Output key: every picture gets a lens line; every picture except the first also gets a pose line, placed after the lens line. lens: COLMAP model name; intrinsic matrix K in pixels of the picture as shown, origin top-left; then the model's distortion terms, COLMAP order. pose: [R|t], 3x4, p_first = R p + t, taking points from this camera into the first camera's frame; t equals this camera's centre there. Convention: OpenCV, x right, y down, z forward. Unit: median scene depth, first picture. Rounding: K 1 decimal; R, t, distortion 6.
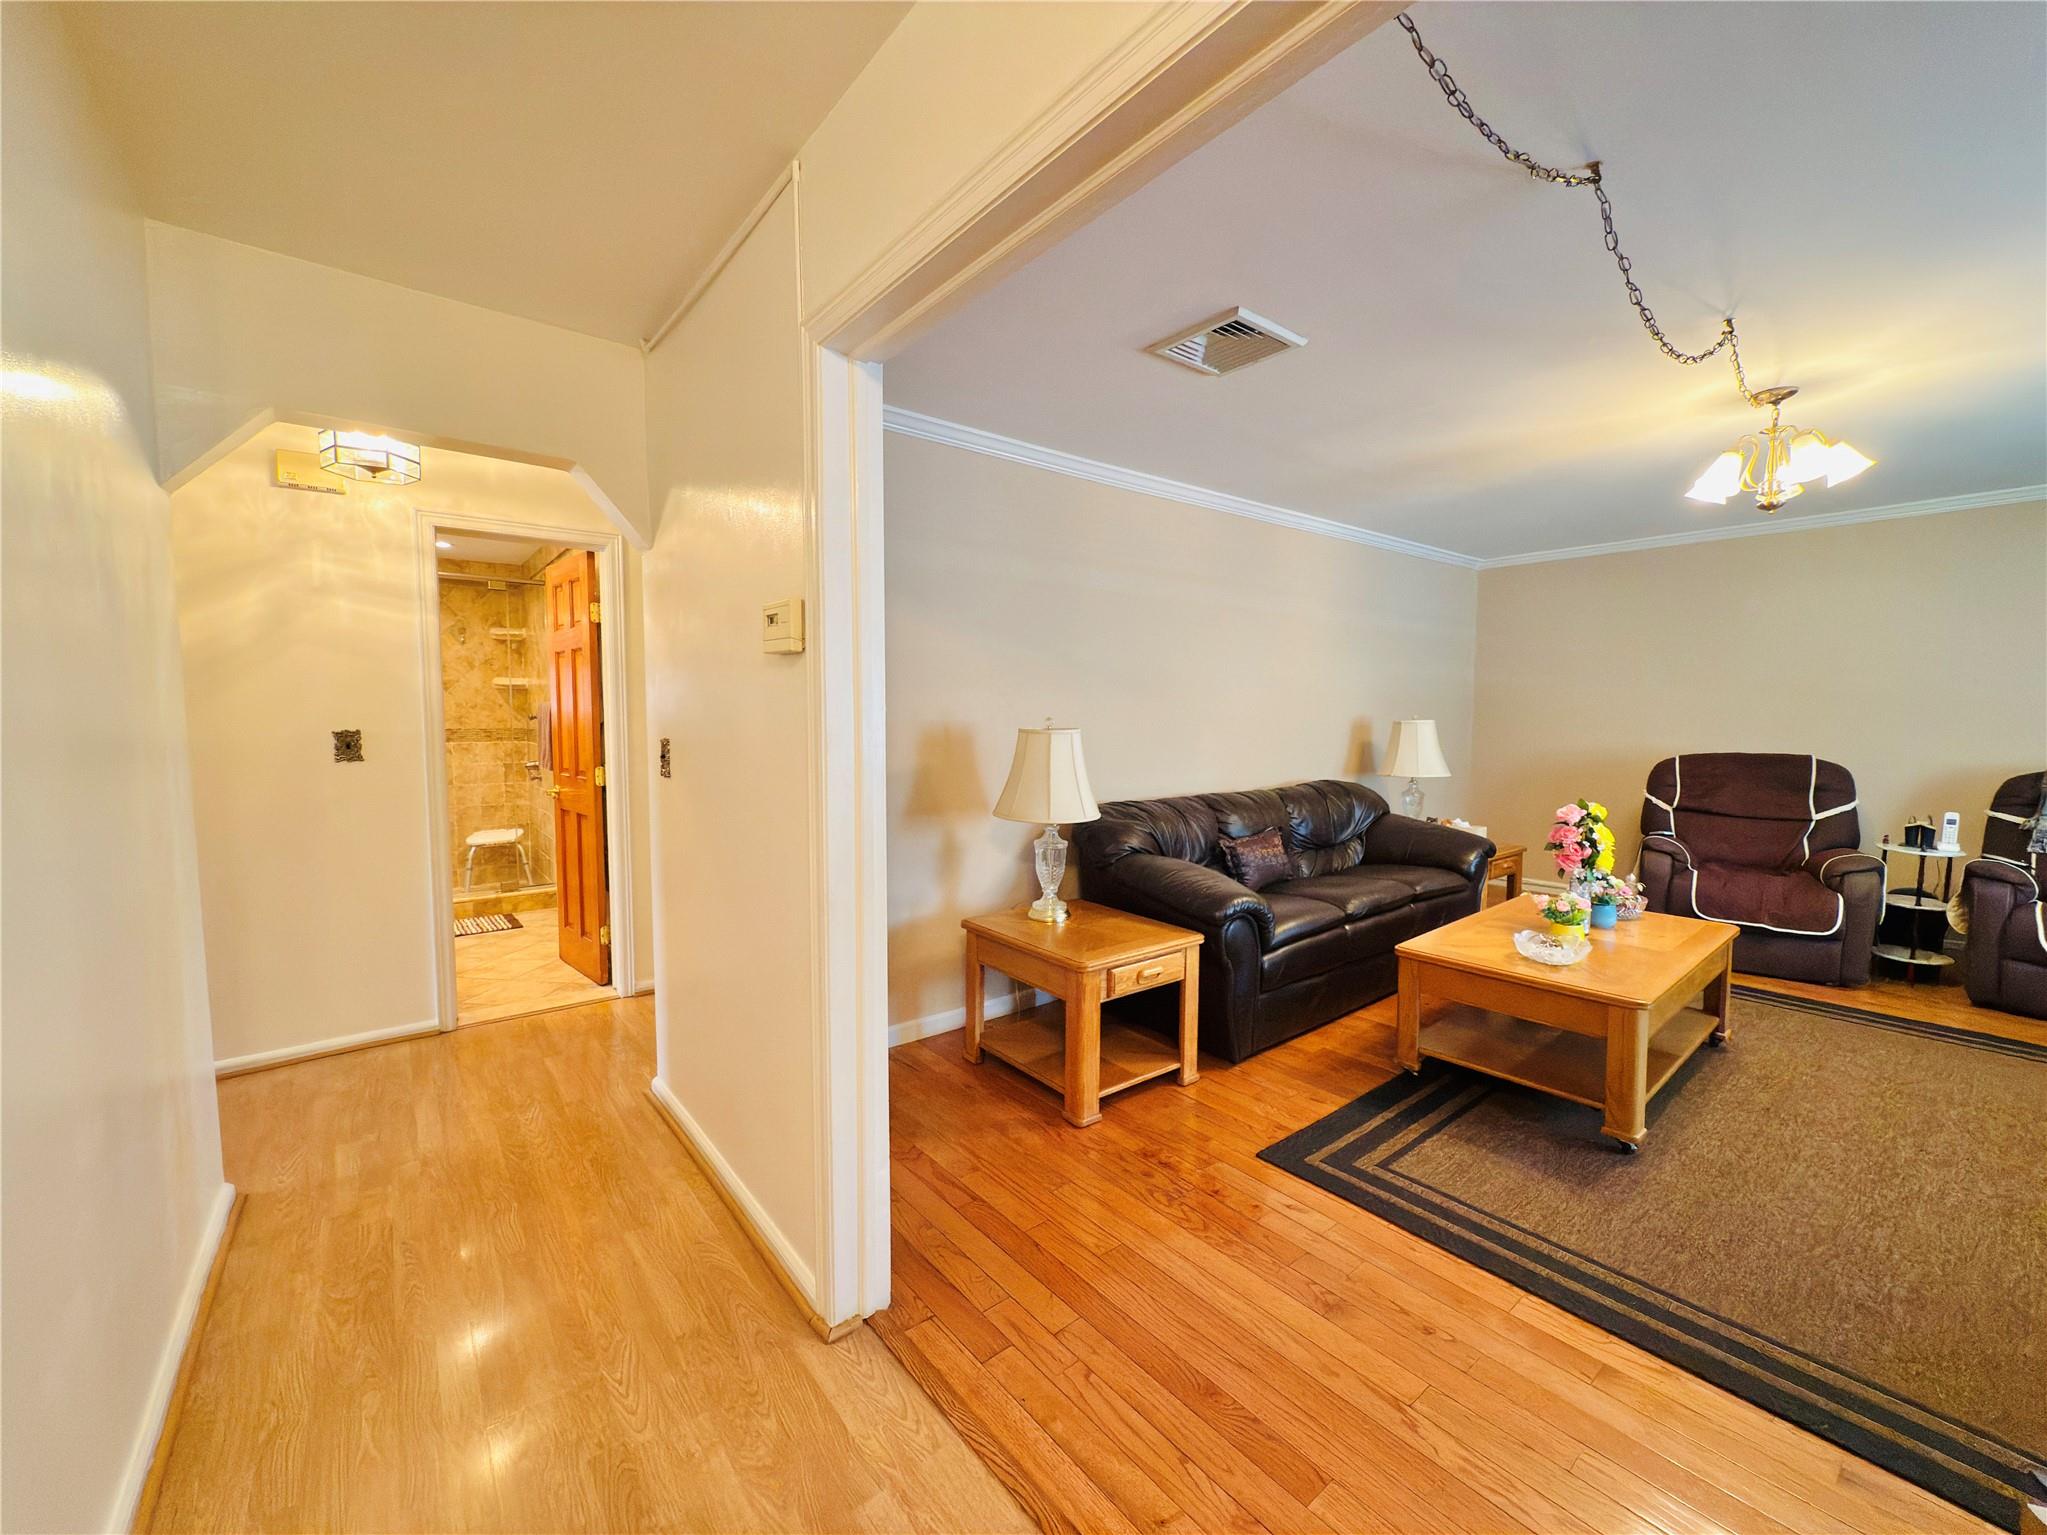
lens RADIAL K [[816.0, 0, 1026.9], [0, 816.0, 768.3], [0, 0, 1]] dist [0.000015, 0.000046]
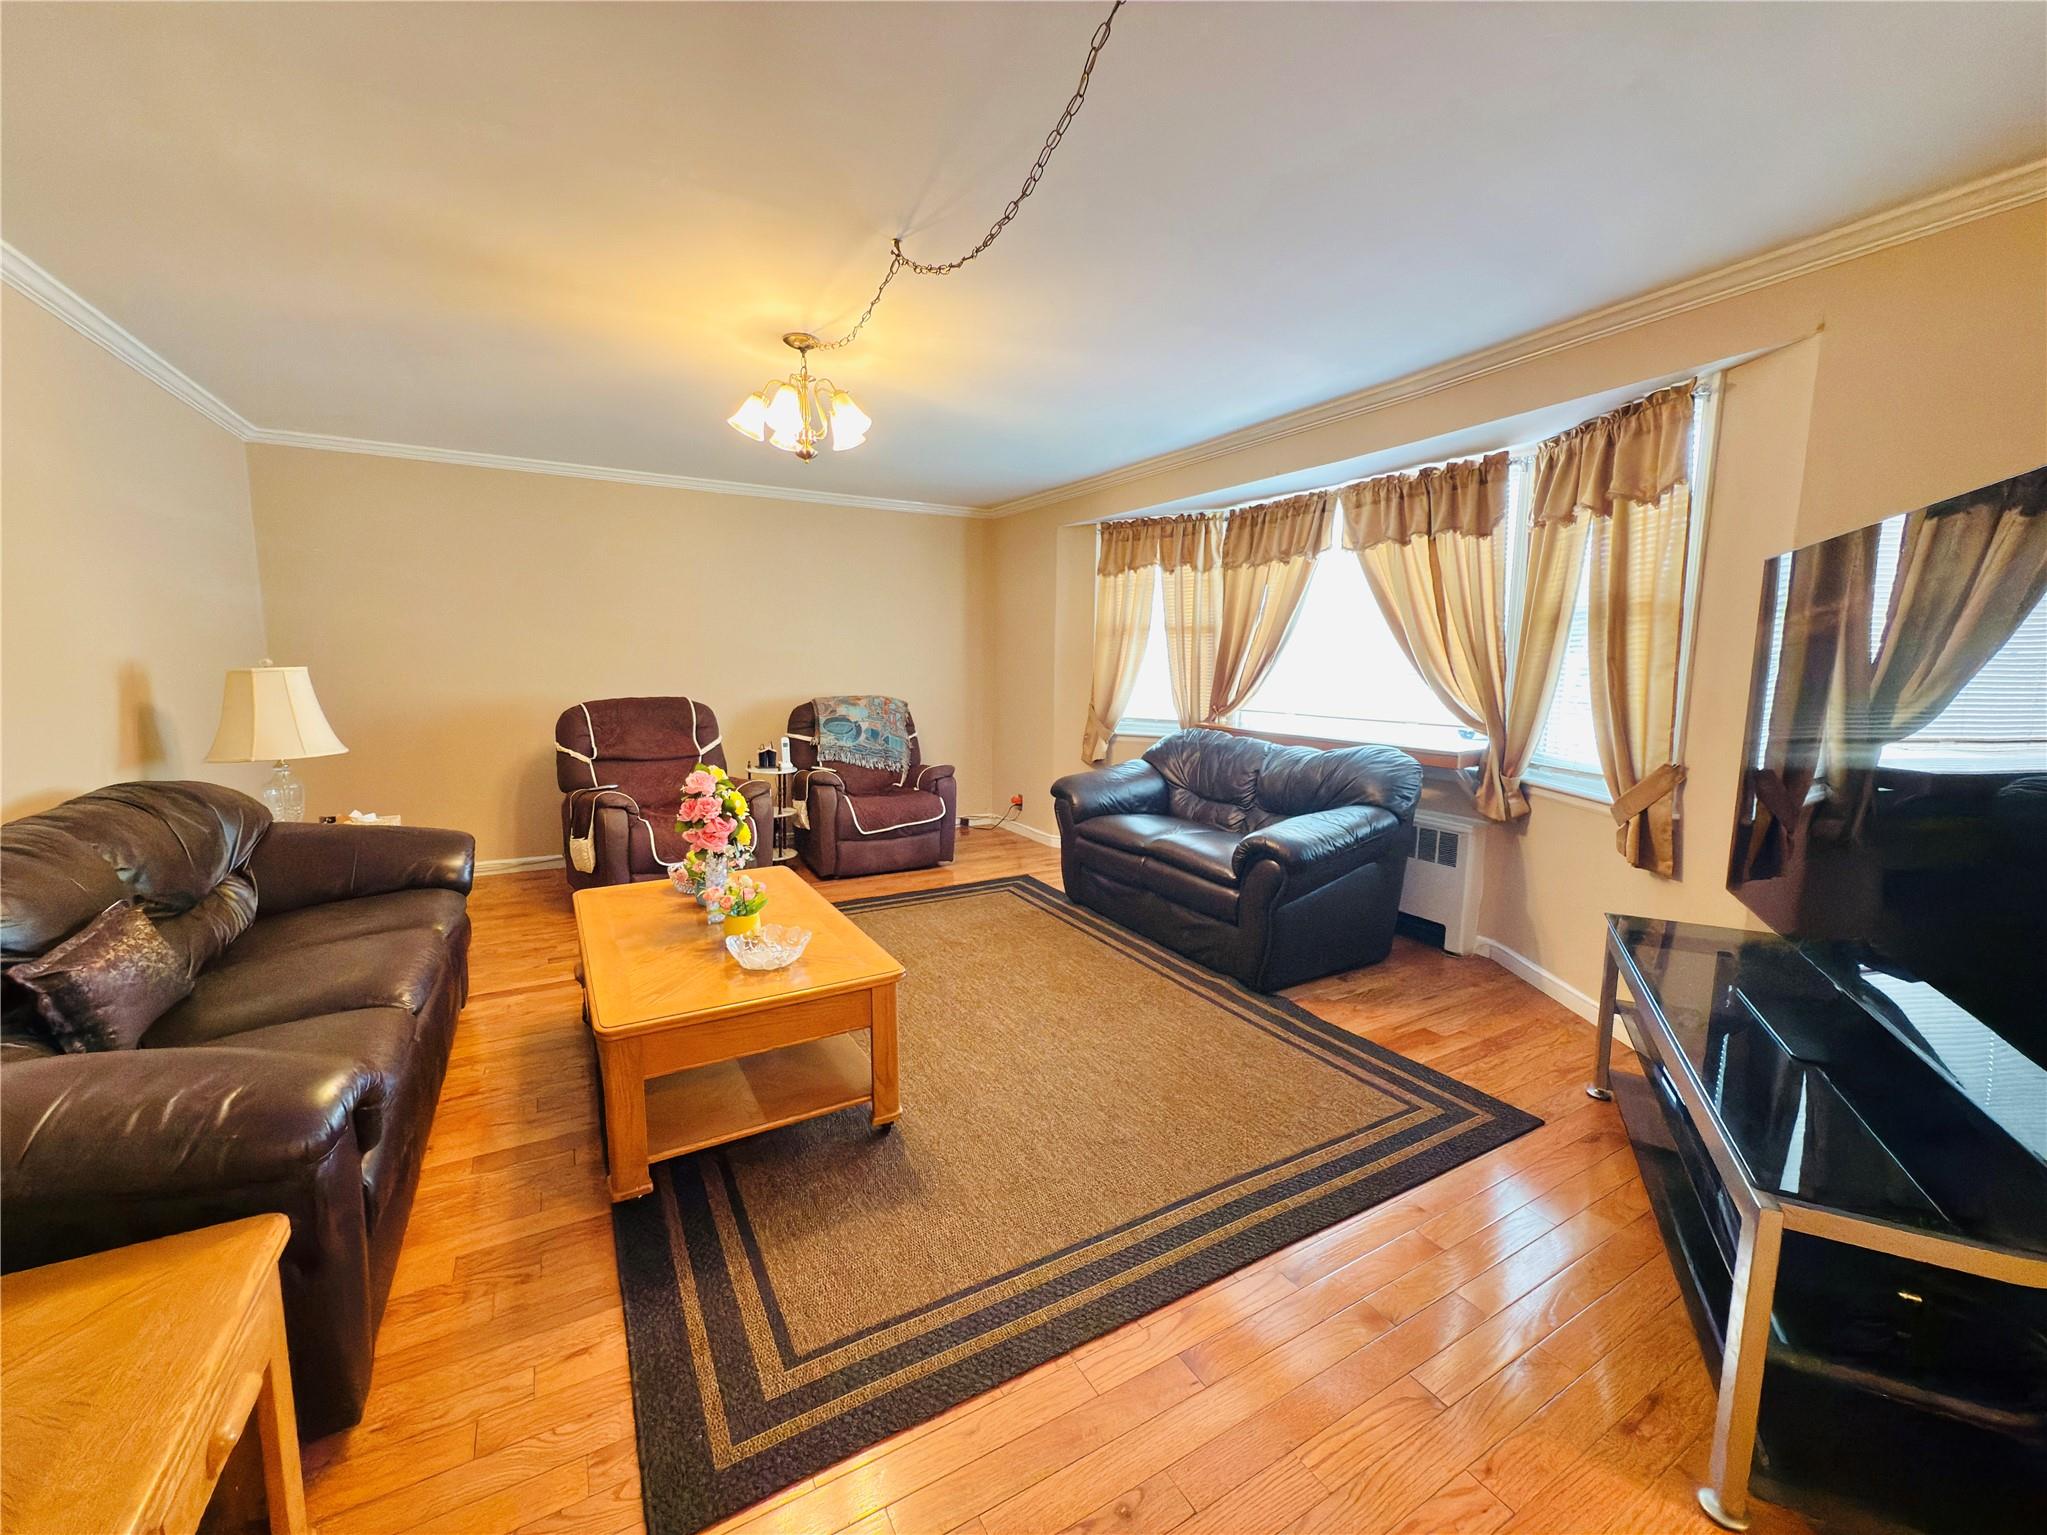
lens RADIAL K [[822.0, 0, 1023.5], [0, 822.0, 767.5], [0, 0, 1]] dist [-0.001954, 0.000208]
pose [[0.157333, -0.126564, 0.979402, -0.092814], [0.059216, 0.991178, 0.118573, -0.038641], [-0.985769, 0.039341, 0.163440, 0.551270]]
